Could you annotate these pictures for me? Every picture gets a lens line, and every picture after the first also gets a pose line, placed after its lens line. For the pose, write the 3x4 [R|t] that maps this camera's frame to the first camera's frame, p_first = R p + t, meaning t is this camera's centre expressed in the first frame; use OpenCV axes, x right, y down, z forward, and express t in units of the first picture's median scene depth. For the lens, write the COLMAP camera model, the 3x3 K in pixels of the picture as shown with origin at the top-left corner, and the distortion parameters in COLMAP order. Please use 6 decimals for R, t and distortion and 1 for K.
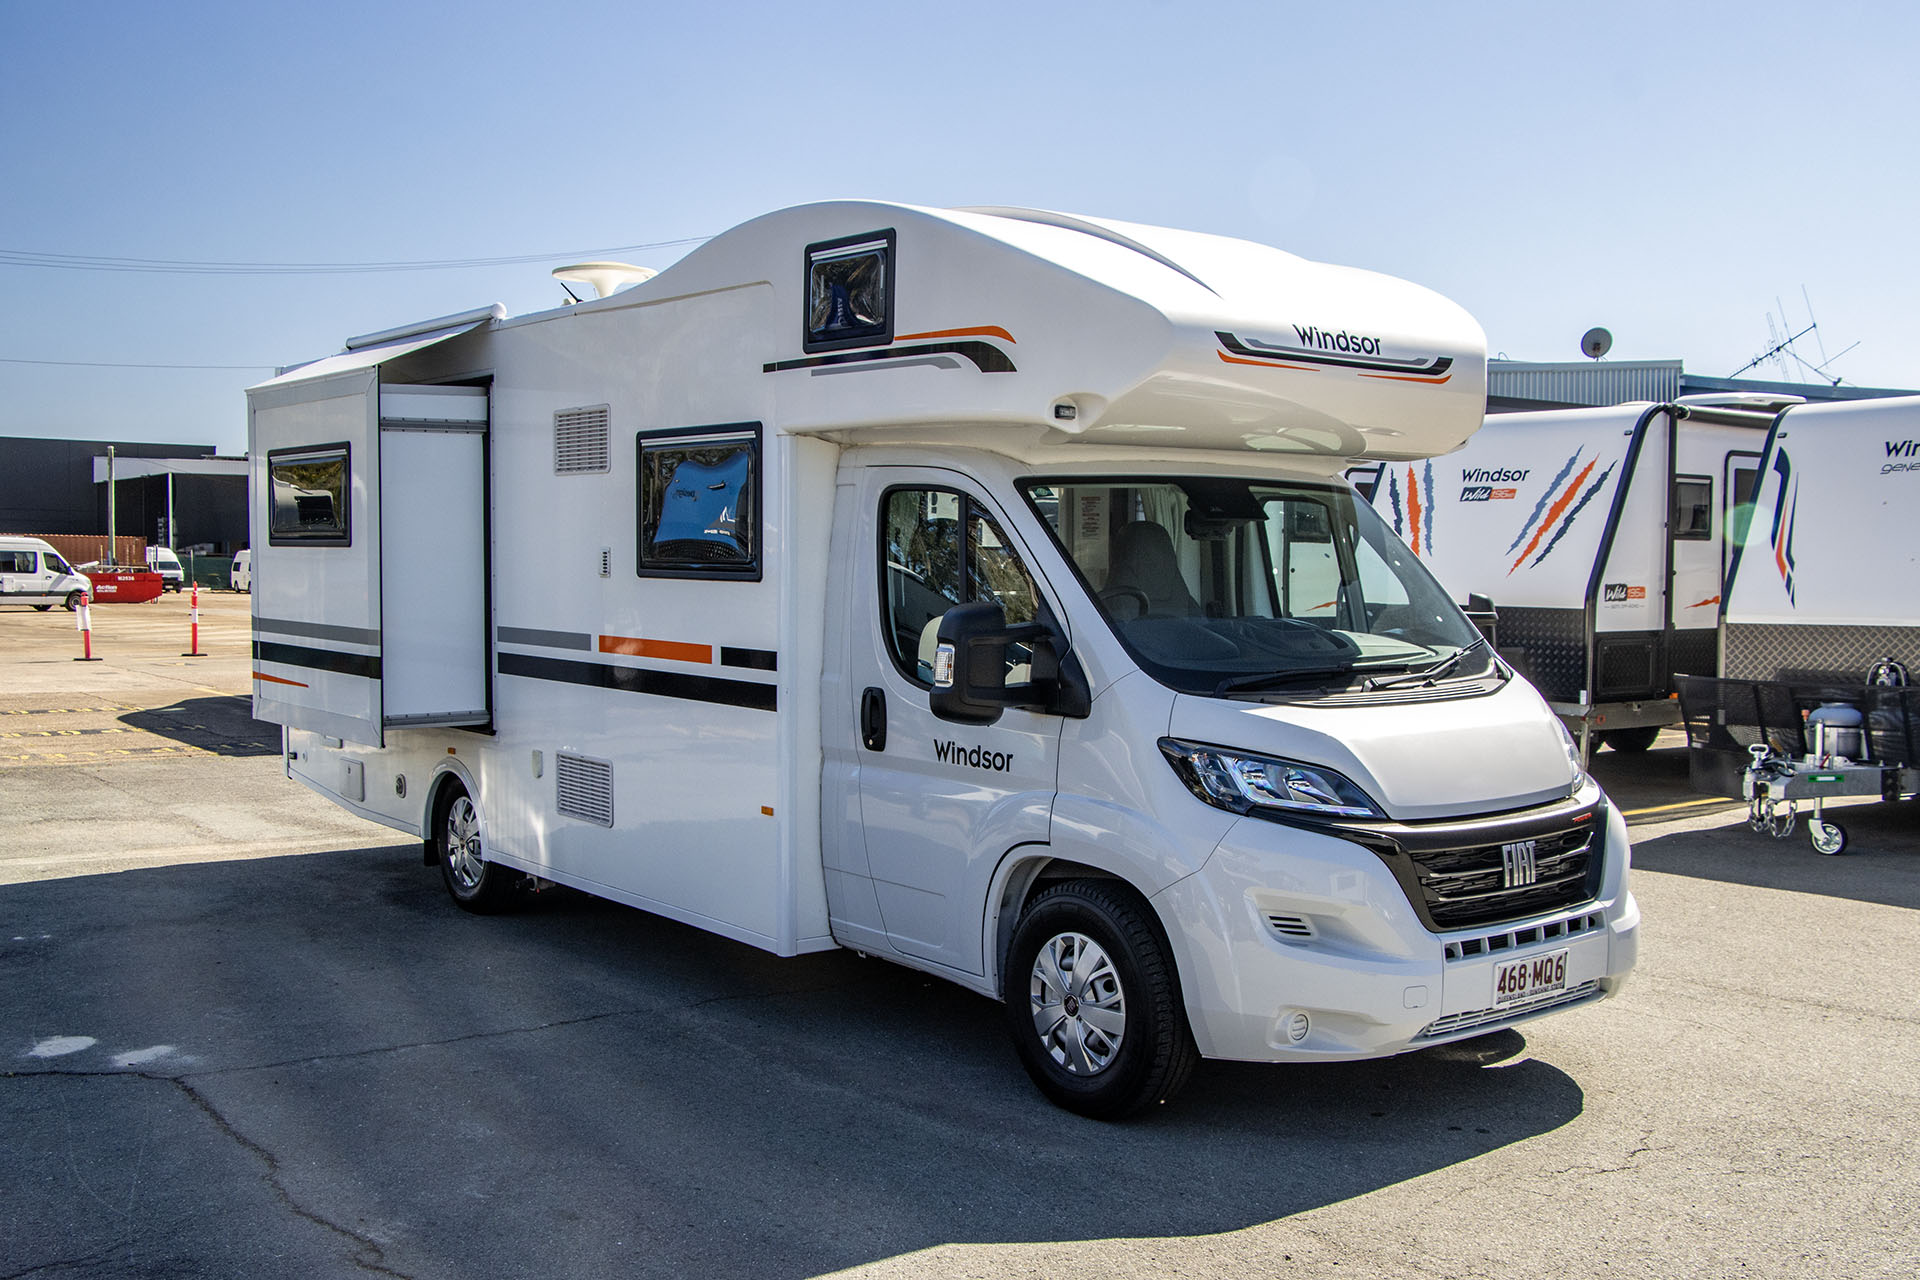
lens RADIAL K [[1909.4, 0, 955.9], [0, 1909.4, 620.6], [0, 0, 1]] dist [-0.077383, 0.000000]
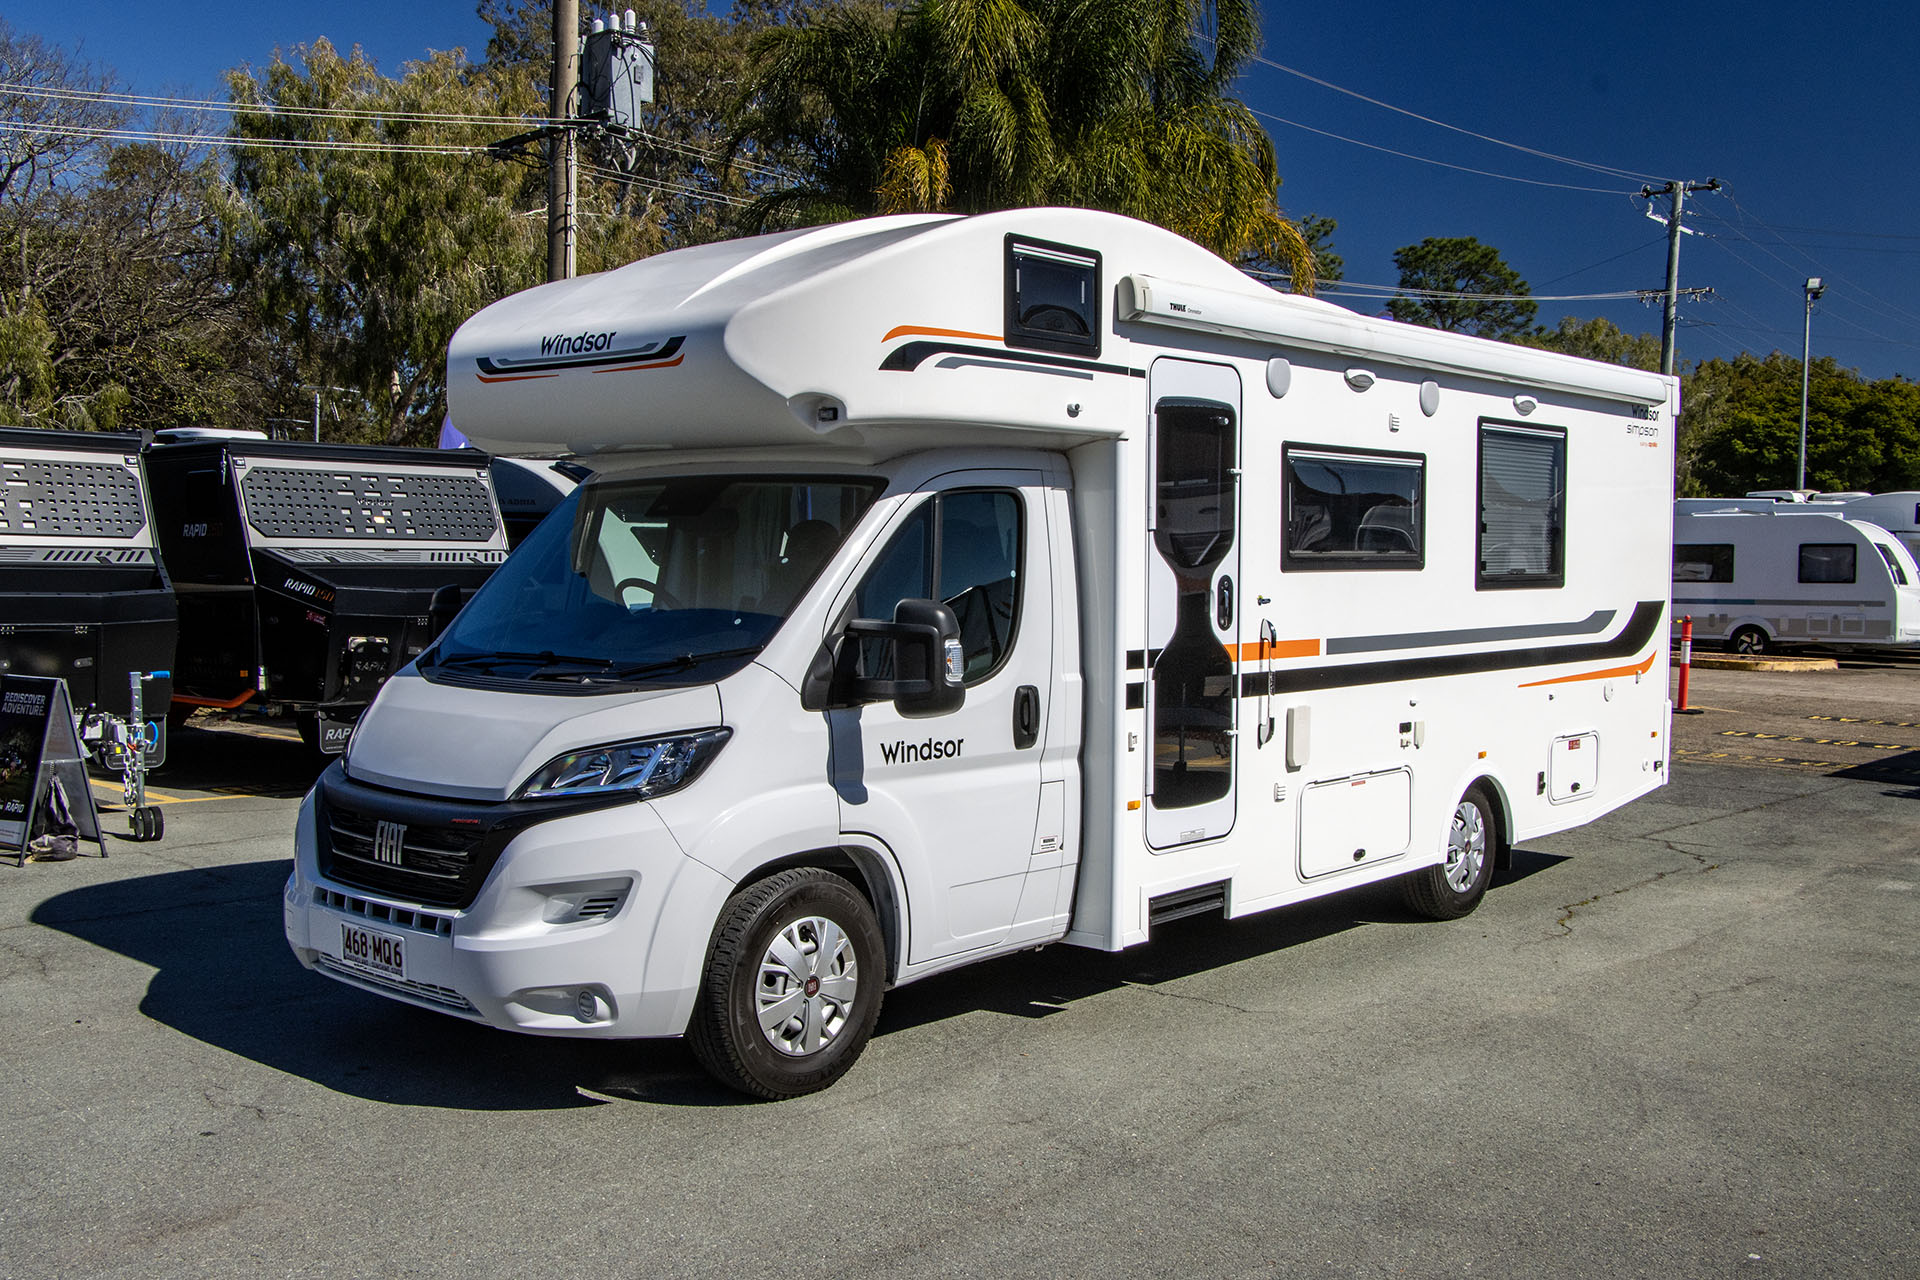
lens RADIAL K [[1876.9, 0, 951.2], [0, 1876.9, 626.8], [0, 0, 1]] dist [-0.061917, 0.000000]
pose [[0.173815, 0.035905, -0.984124, 1.309807], [-0.046849, 0.998505, 0.028155, -0.032292], [0.983663, 0.041211, 0.175237, 1.079269]]
